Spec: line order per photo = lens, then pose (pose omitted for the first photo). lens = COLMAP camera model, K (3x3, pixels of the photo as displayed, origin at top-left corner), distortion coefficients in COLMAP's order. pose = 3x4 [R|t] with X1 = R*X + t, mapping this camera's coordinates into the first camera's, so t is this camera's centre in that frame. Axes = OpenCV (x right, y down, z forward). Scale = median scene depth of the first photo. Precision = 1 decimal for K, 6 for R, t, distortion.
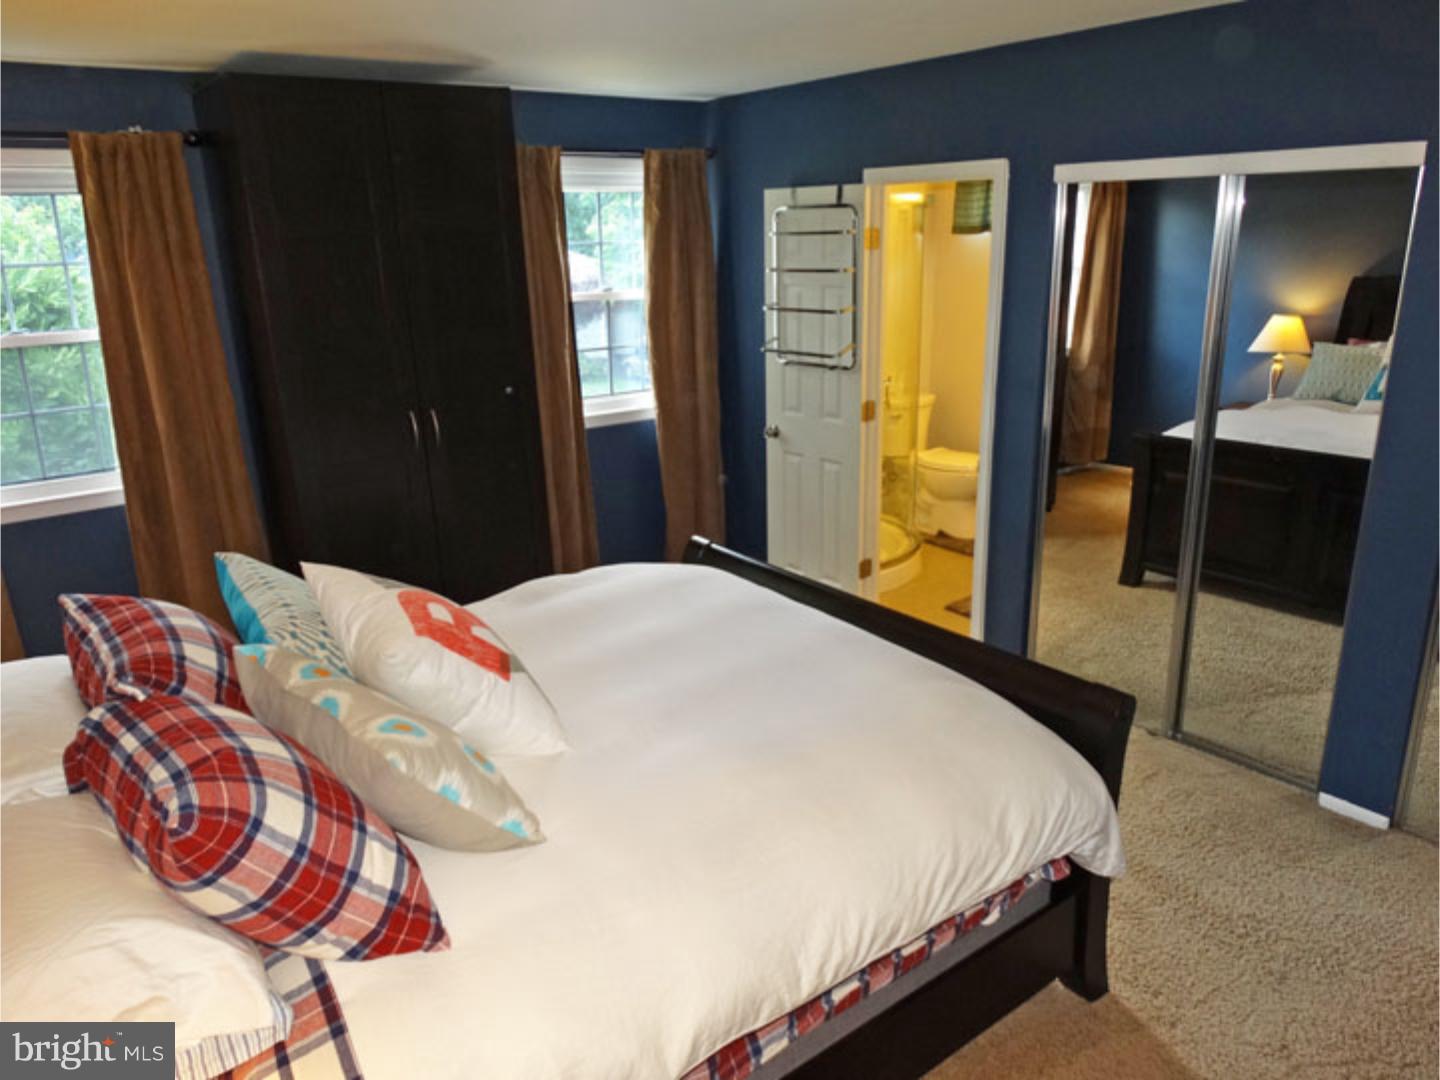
lens RADIAL K [[1033.0, 0, 728.5], [0, 1033.0, 542.6], [0, 0, 1]] dist [-0.018697, -0.001384]
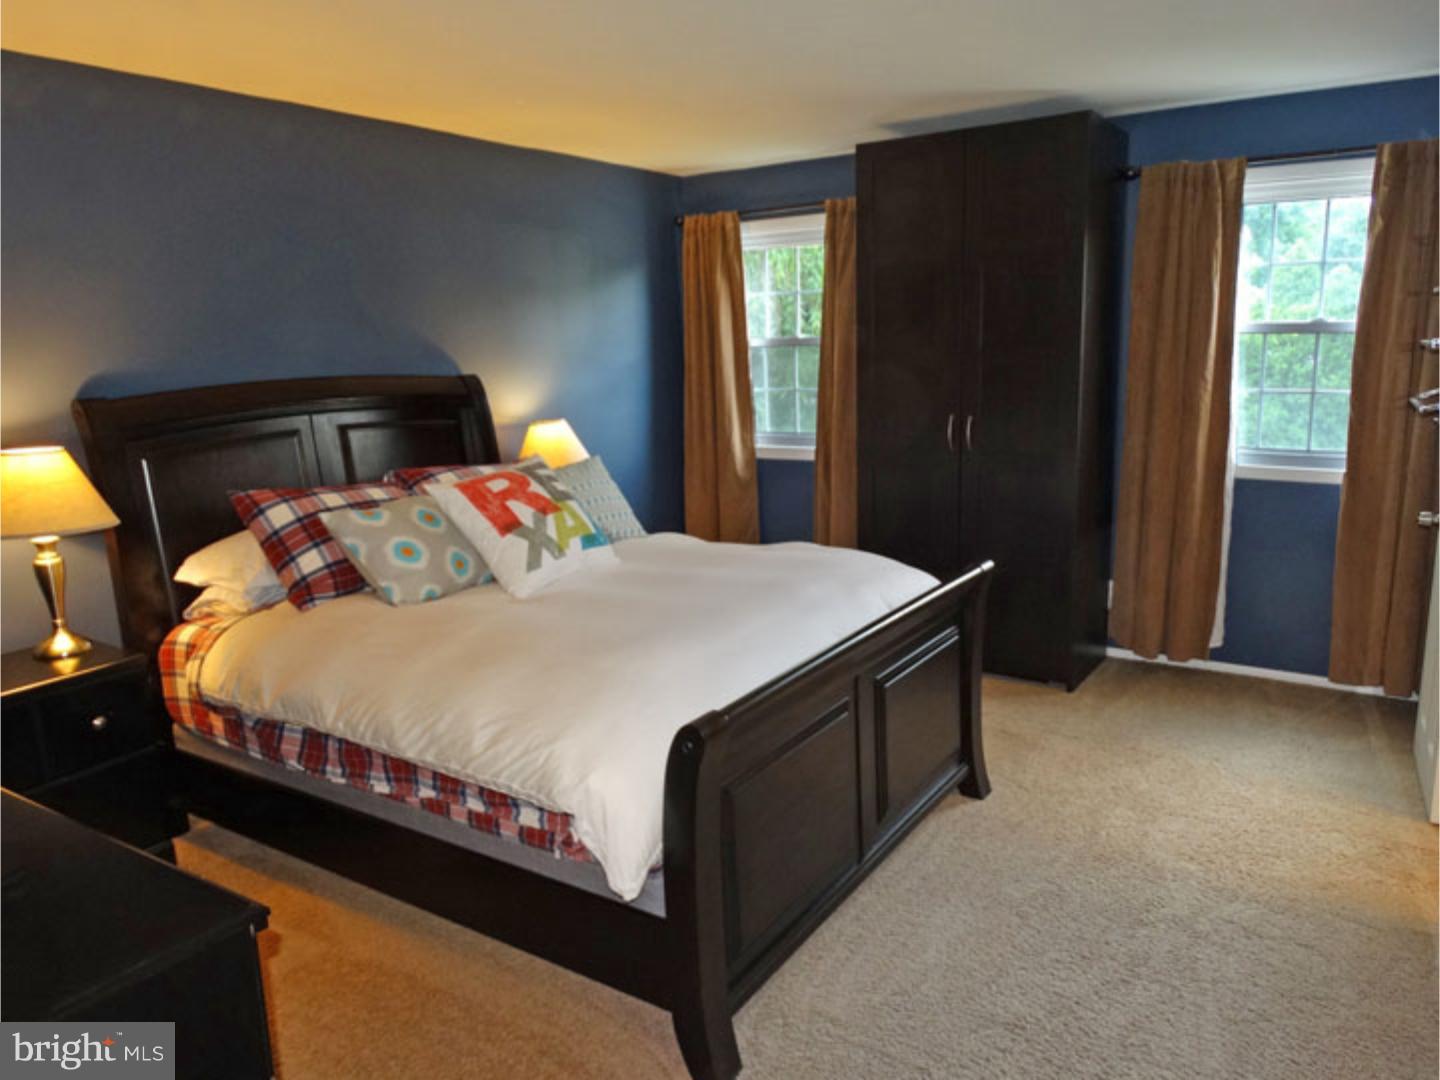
lens RADIAL K [[1033.0, 0, 728.5], [0, 1033.0, 542.6], [0, 0, 1]] dist [-0.018697, -0.001384]
pose [[0.331323, 0.194666, -0.923217, 0.525958], [-0.258671, 0.959735, 0.109535, -0.042901], [0.907367, 0.202518, 0.368337, 0.305304]]
